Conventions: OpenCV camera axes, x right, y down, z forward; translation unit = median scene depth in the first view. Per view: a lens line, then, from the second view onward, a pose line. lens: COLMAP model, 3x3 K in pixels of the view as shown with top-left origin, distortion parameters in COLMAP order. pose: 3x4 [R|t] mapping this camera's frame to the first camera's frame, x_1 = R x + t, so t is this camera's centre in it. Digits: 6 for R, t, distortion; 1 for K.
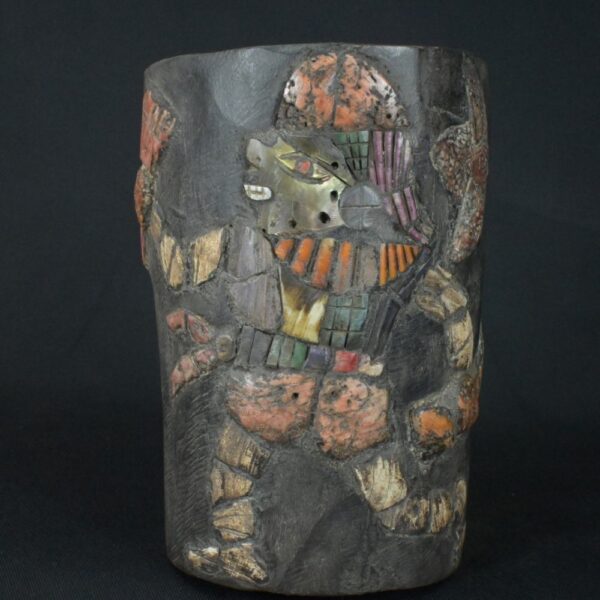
lens RADIAL K [[1135.1, 0, 297.6], [0, 1135.1, 298.3], [0, 0, 1]] dist [-0.005215, 0.000000]
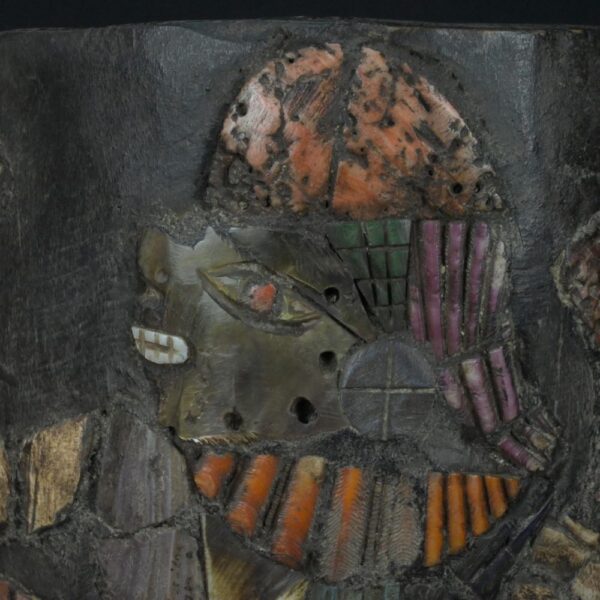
lens RADIAL K [[1935.1, 0, 301.7], [0, 1935.1, 300.4], [0, 0, 1]] dist [0.007728, 0.000000]
pose [[0.994990, 0.039674, -0.091770, 0.088031], [-0.040242, 0.999180, -0.004348, -0.107670], [0.091522, 0.008019, 0.995771, 0.237694]]
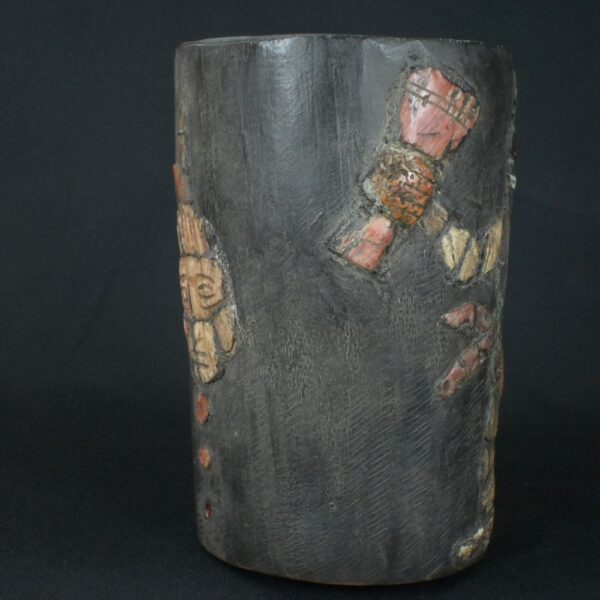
lens RADIAL K [[1135.1, 0, 300.0], [0, 1135.1, 299.0], [0, 0, 1]] dist [-0.005215, 0.000000]
pose [[-0.020218, -0.113390, 0.993345, -1.107114], [0.083824, 0.989858, 0.114698, -0.121699], [-0.996275, 0.085585, -0.010509, 1.198391]]
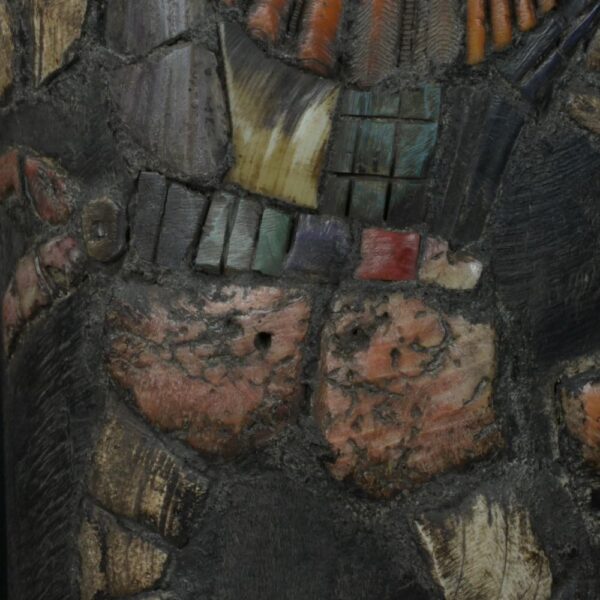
lens RADIAL K [[1935.1, 0, 299.5], [0, 1935.1, 300.5], [0, 0, 1]] dist [0.007728, 0.000000]
pose [[0.992040, -0.005954, -0.125782, 0.097222], [0.002636, 0.999645, -0.026529, 0.089655], [0.125895, 0.025987, 0.991703, 0.310806]]
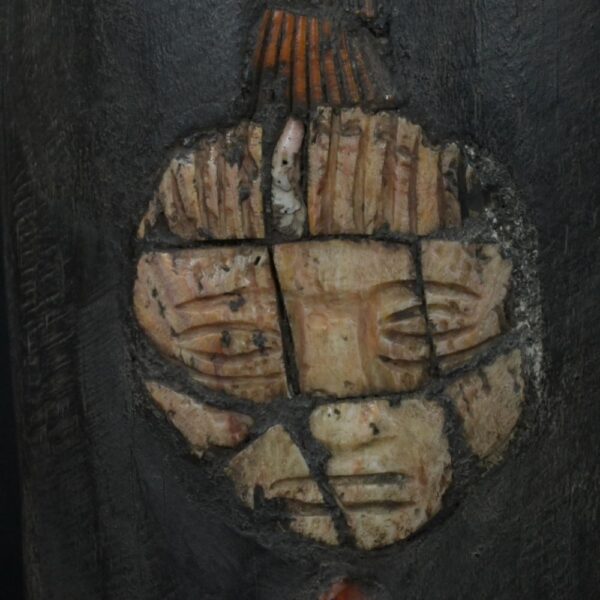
lens RADIAL K [[1935.1, 0, 301.7], [0, 1935.1, 298.6], [0, 0, 1]] dist [0.007728, 0.000000]
pose [[-0.892554, -0.066051, 0.446078, -0.347406], [0.012703, 0.985139, 0.171287, -0.150671], [-0.450762, 0.158550, -0.878451, 1.938427]]
